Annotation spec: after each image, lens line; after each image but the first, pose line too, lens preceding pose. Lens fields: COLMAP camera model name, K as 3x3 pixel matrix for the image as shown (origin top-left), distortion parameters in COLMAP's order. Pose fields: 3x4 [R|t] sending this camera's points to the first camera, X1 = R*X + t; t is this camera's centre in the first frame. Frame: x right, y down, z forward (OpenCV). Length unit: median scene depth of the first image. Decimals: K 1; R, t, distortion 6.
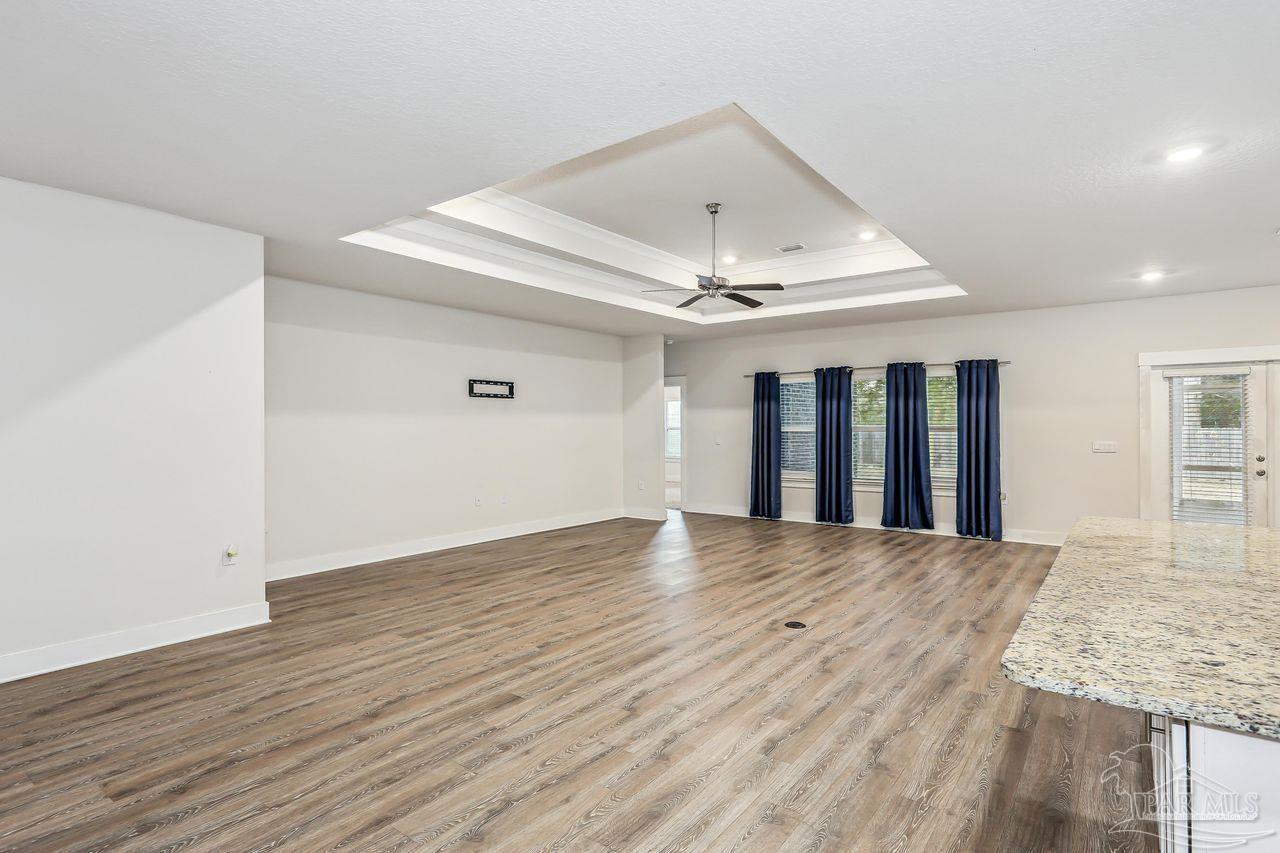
lens RADIAL K [[633.4, 0, 636.9], [0, 633.4, 429.3], [0, 0, 1]] dist [0.010048, 0.001405]
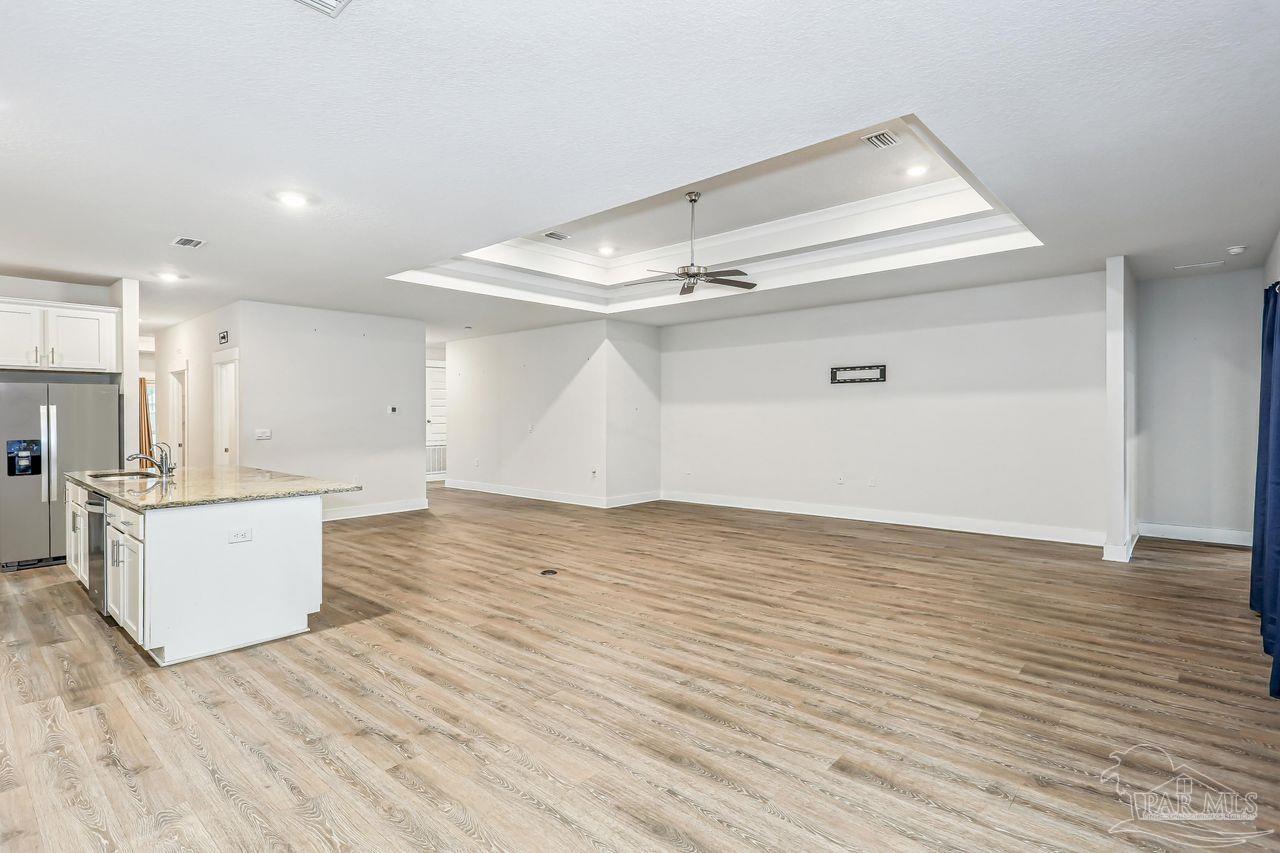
lens RADIAL K [[623.9, 0, 625.8], [0, 623.9, 418.9], [0, 0, 1]] dist [-0.001552, 0.000290]
pose [[-0.079278, 0.006899, -0.996829, 0.829682], [0.002607, 0.999974, 0.006713, 0.001277], [0.996849, -0.002066, -0.079294, 0.715564]]
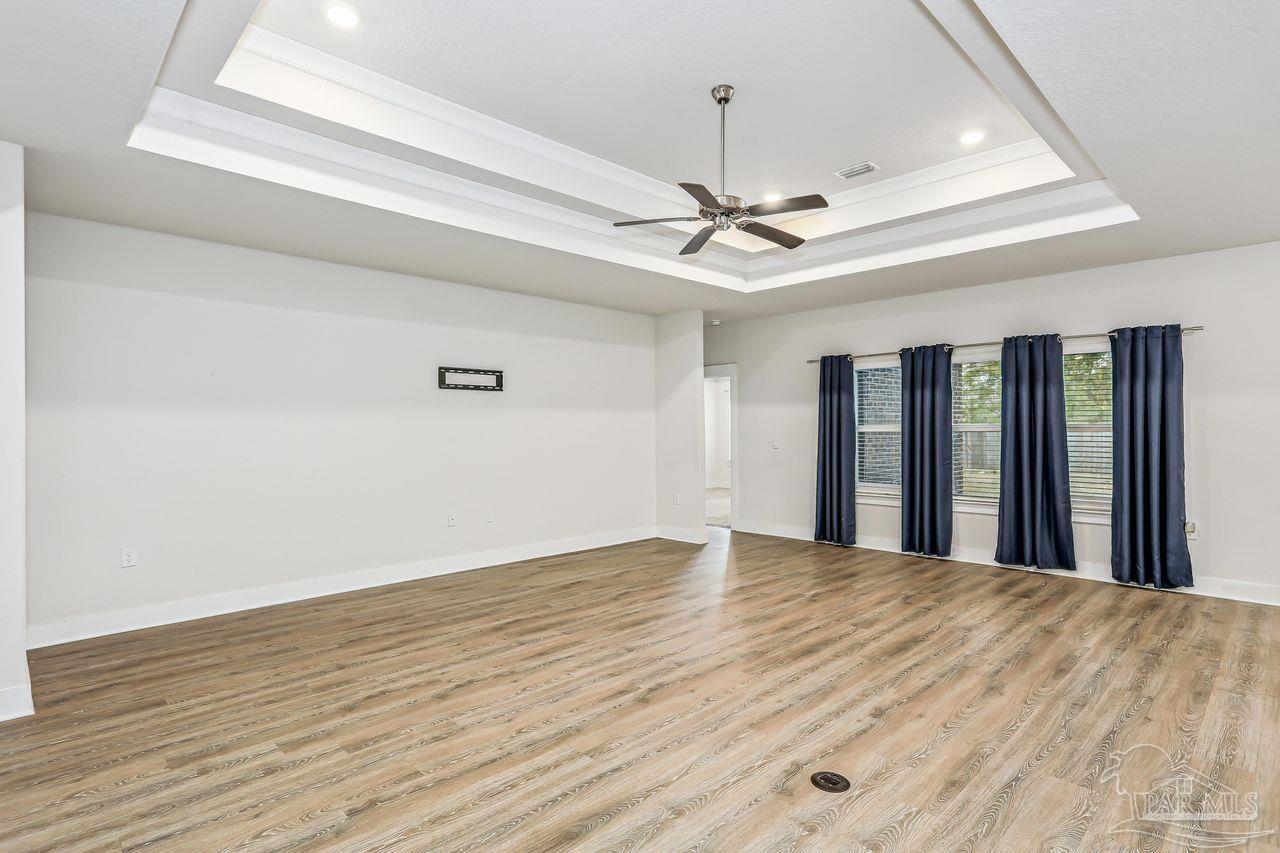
lens RADIAL K [[633.4, 0, 636.9], [0, 633.4, 429.3], [0, 0, 1]] dist [0.010048, 0.001405]
pose [[0.989499, -0.002280, -0.144520, 0.093953], [0.002147, 0.999997, -0.001076, 0.000849], [0.144522, 0.000755, 0.989501, 0.244560]]
